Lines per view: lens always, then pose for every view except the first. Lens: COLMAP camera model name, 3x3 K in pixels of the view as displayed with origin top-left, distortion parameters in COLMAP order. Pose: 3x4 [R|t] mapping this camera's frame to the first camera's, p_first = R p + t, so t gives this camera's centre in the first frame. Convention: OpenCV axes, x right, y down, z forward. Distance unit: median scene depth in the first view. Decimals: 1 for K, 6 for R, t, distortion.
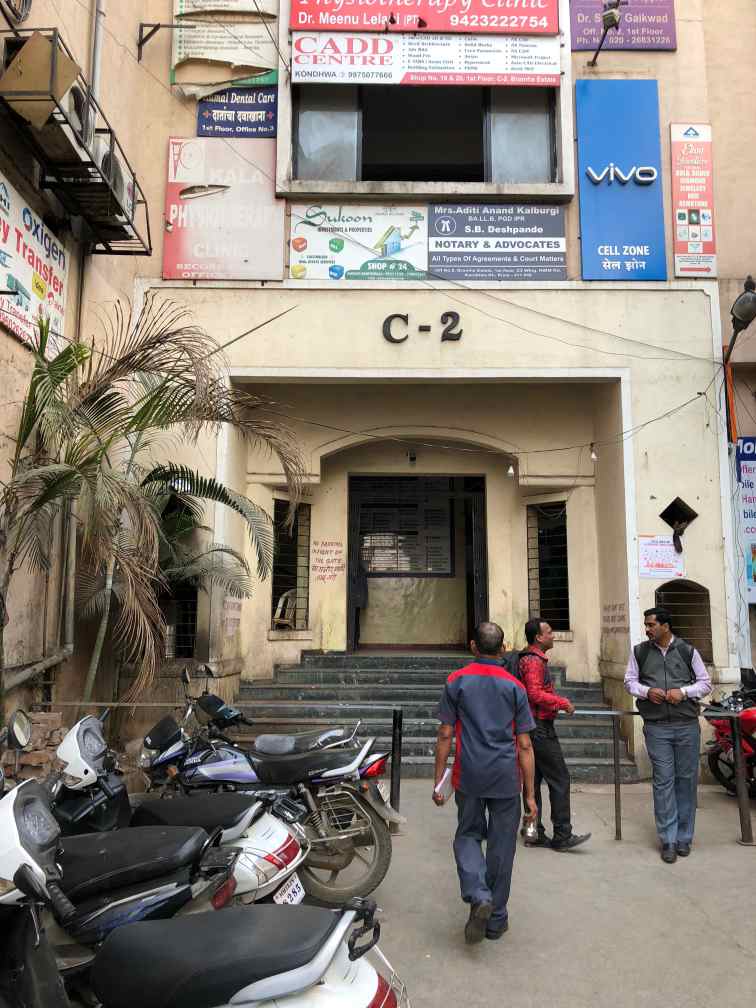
lens RADIAL K [[826.7, 0, 378.0], [0, 826.7, 504.0], [0, 0, 1]] dist [0.023375, -0.007185]
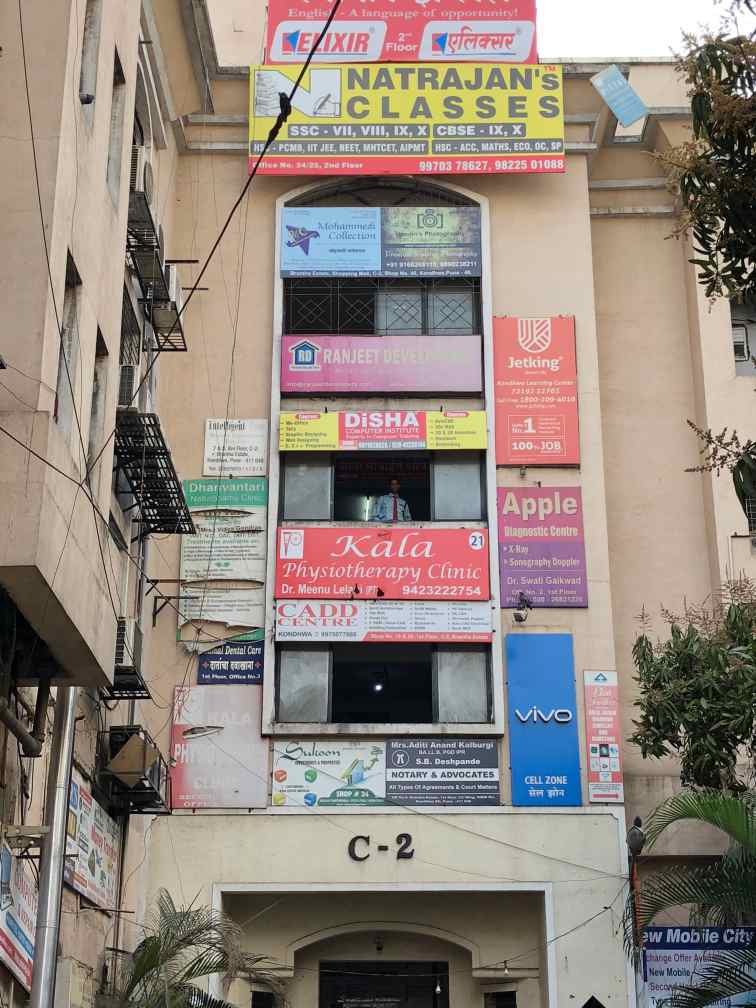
lens RADIAL K [[1517.1, 0, 378.0], [0, 1517.1, 504.0], [0, 0, 1]] dist [0.179285, -0.646158]
pose [[0.999984, -0.003636, 0.004418, 0.040050], [0.004552, 0.973397, -0.229081, -0.185558], [-0.003468, 0.229097, 0.973397, -1.263417]]
